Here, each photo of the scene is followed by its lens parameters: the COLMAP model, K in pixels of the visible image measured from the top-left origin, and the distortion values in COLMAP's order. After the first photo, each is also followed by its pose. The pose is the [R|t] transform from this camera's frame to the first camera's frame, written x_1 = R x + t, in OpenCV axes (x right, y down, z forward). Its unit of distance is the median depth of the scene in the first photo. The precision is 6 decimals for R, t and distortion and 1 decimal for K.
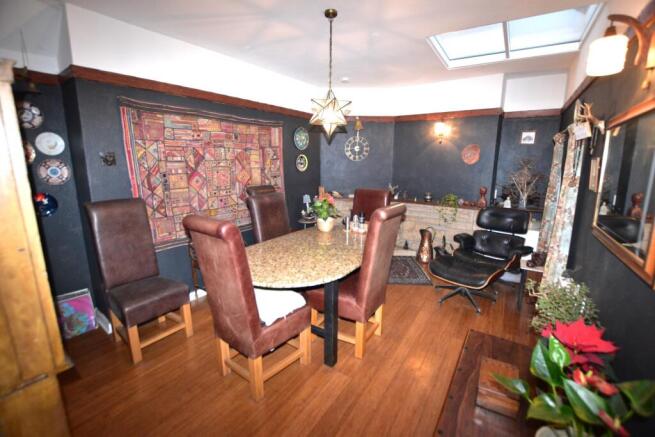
lens RADIAL K [[289.3, 0, 327.5], [0, 289.3, 218.5], [0, 0, 1]] dist [-0.003320, -0.000476]
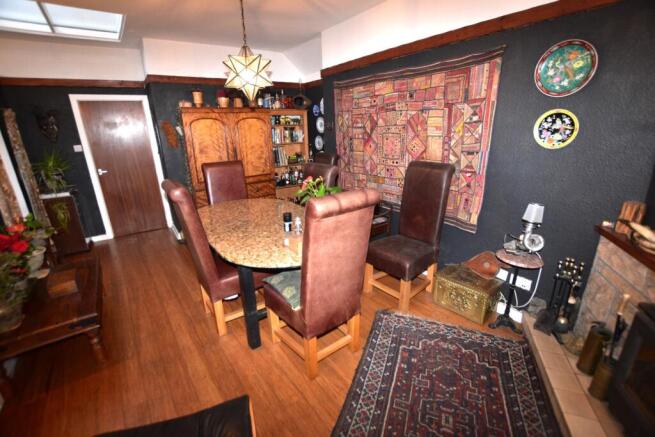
lens RADIAL K [[289.3, 0, 327.5], [0, 289.3, 218.5], [0, 0, 1]] dist [-0.003320, -0.000476]
pose [[-0.329284, 0.297905, -0.896005, 0.601598], [-0.159112, 0.917850, 0.363642, -0.234962], [0.930729, 0.262307, -0.254833, 1.131904]]
